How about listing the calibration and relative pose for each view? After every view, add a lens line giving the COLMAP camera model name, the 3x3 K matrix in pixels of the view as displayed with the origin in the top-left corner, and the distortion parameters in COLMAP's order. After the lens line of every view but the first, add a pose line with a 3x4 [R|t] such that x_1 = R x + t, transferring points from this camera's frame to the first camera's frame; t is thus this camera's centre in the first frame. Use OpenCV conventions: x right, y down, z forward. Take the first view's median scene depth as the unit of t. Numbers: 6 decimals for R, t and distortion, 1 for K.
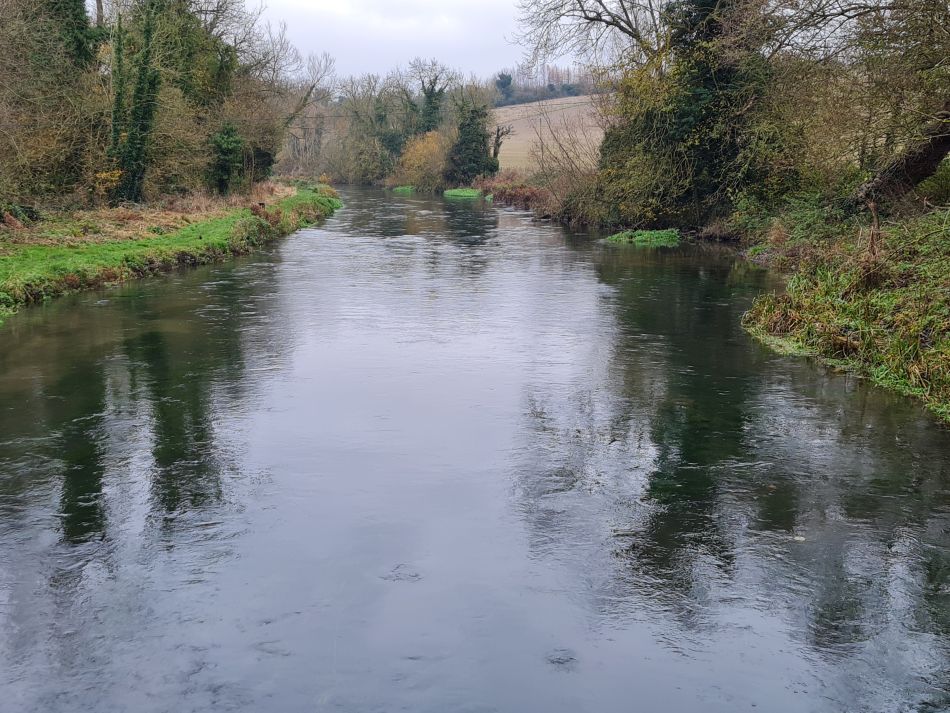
lens RADIAL K [[749.6, 0, 473.5], [0, 749.6, 353.4], [0, 0, 1]] dist [-0.056294, -0.005020]
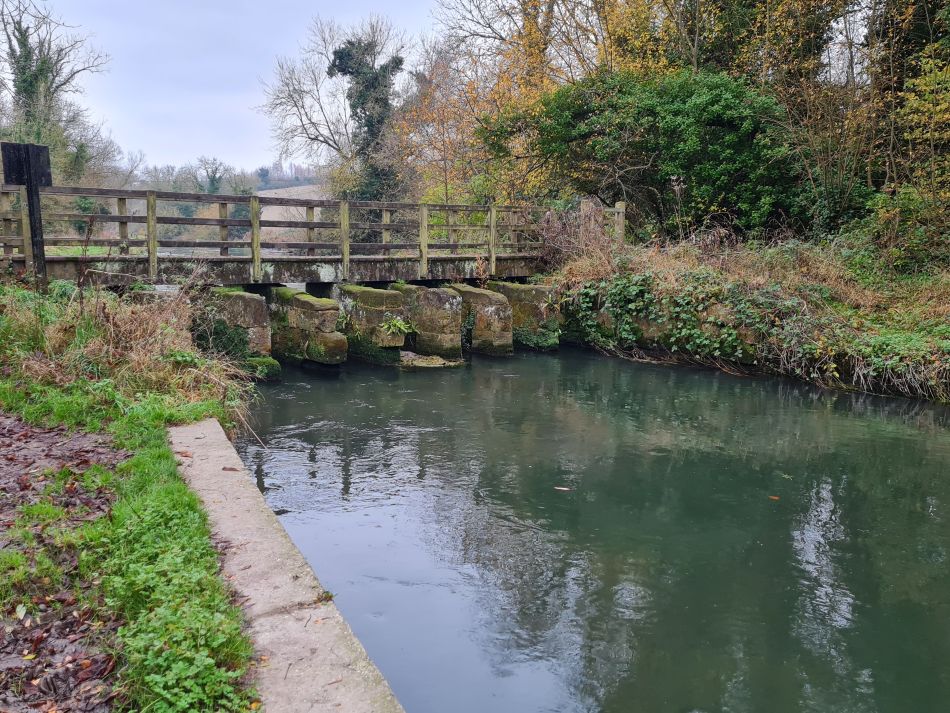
lens RADIAL K [[749.6, 0, 473.9], [0, 749.6, 358.5], [0, 0, 1]] dist [-0.056294, -0.005020]
pose [[0.954939, -0.027431, 0.295532, -0.008805], [0.062122, 0.992138, -0.108640, 0.254846], [-0.290228, 0.122104, 0.949136, -0.656658]]
